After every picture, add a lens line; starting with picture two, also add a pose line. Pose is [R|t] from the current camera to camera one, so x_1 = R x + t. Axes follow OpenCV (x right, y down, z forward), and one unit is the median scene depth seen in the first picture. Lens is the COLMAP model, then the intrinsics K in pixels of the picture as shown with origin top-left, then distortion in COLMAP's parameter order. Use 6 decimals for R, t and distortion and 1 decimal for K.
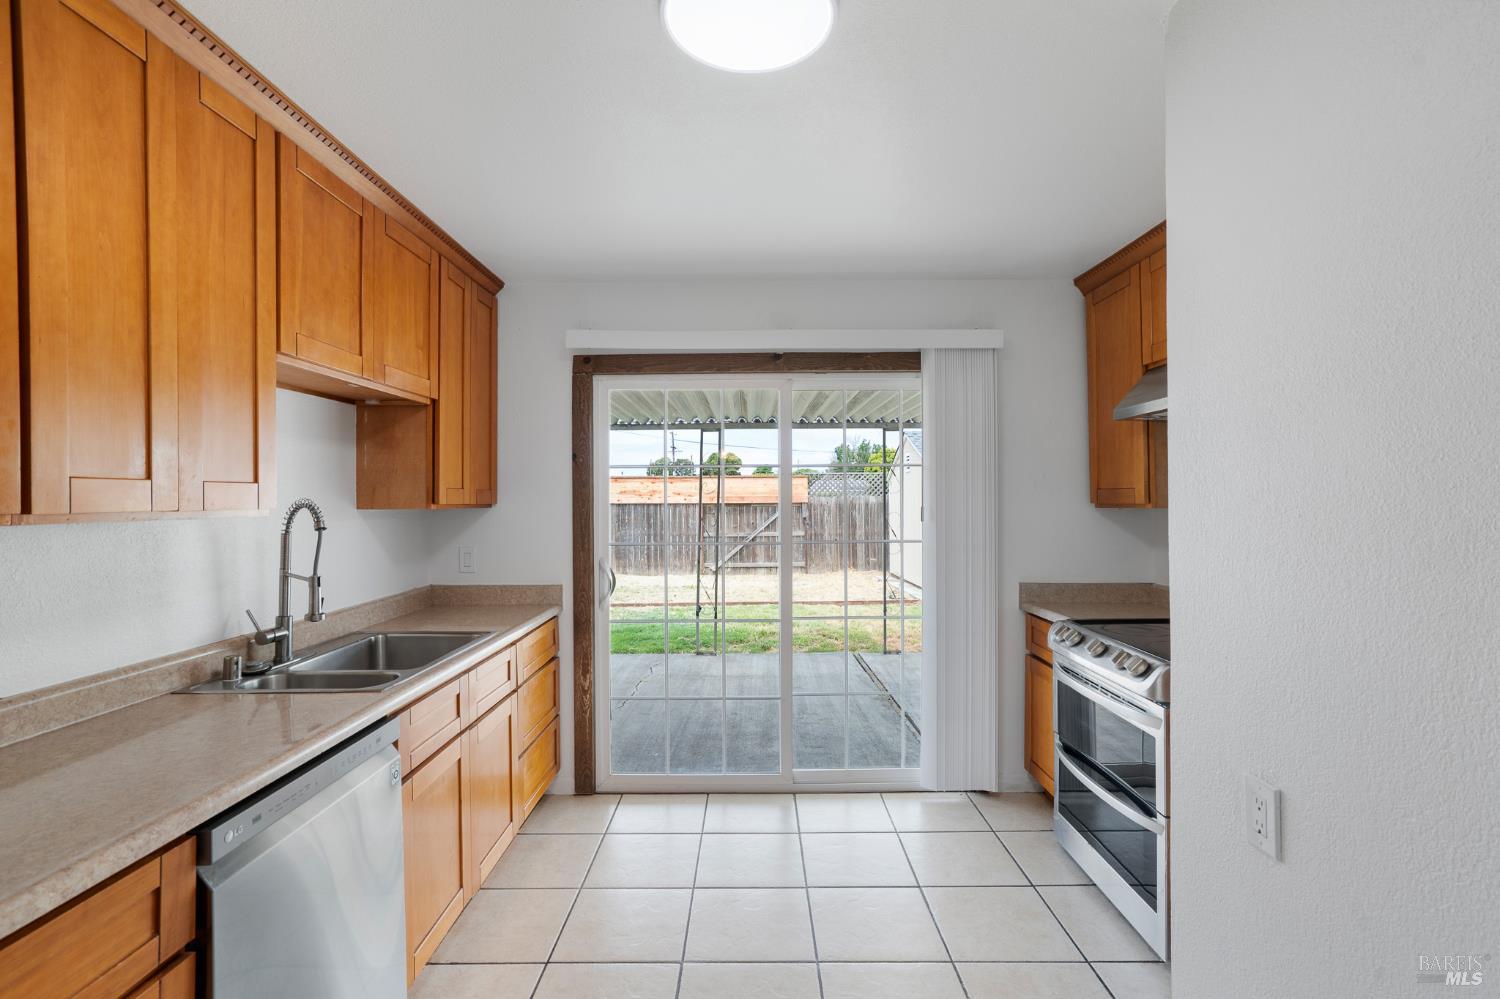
lens RADIAL K [[688.2, 0, 727.4], [0, 688.2, 496.3], [0, 0, 1]] dist [-0.036053, 0.014007]
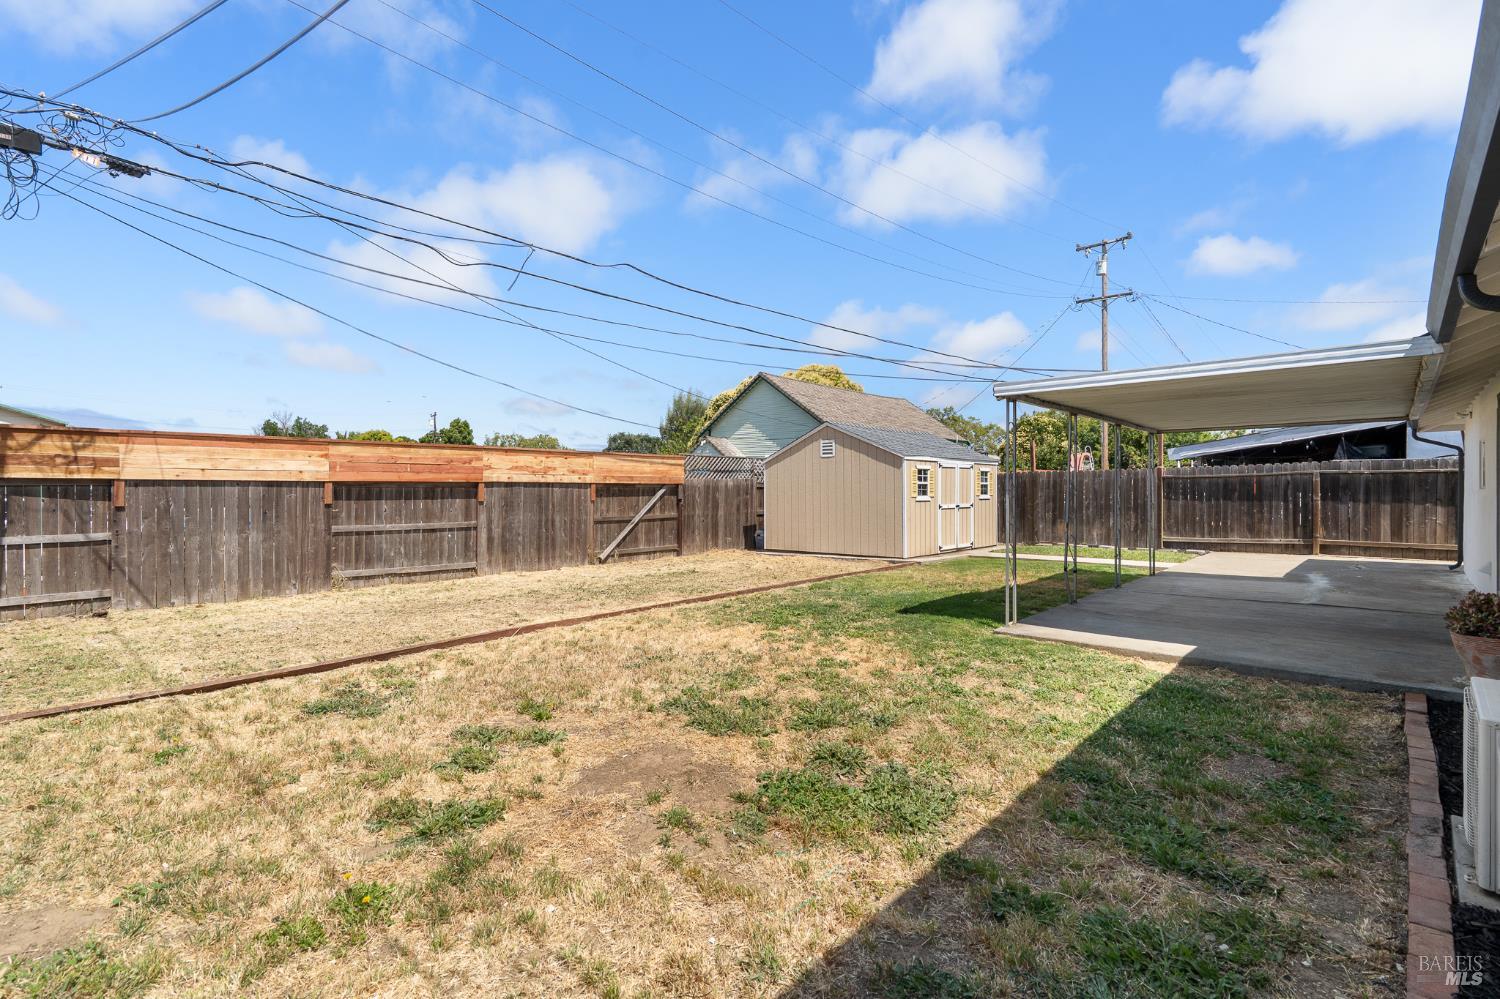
lens RADIAL K [[688.2, 0, 729.1], [0, 688.2, 491.3], [0, 0, 1]] dist [-0.036053, 0.014007]
pose [[0.671559, 0.004137, 0.740939, -2.524413], [-0.011816, 0.999917, 0.005127, 0.062407], [-0.740856, -0.012198, 0.671553, 1.293450]]
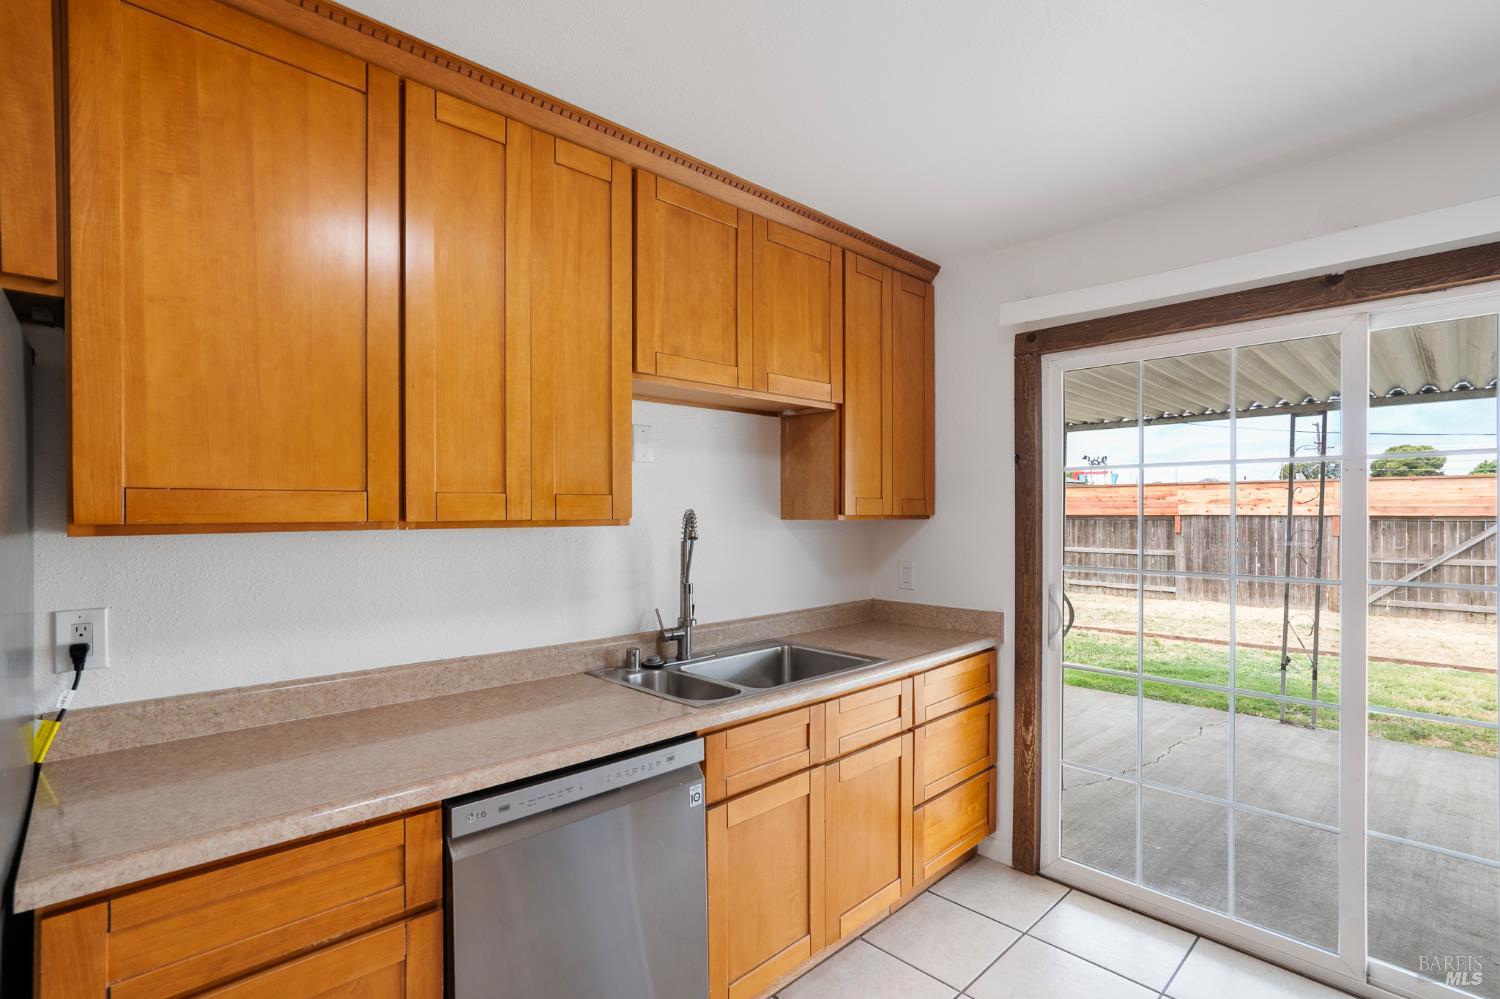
lens RADIAL K [[688.2, 0, 752.3], [0, 688.2, 513.4], [0, 0, 1]] dist [-0.036053, 0.014007]
pose [[0.707294, 0.004959, -0.706902, 0.133611], [0.001948, 0.999958, 0.008964, 0.000429], [0.706917, -0.007717, 0.707254, 0.200599]]
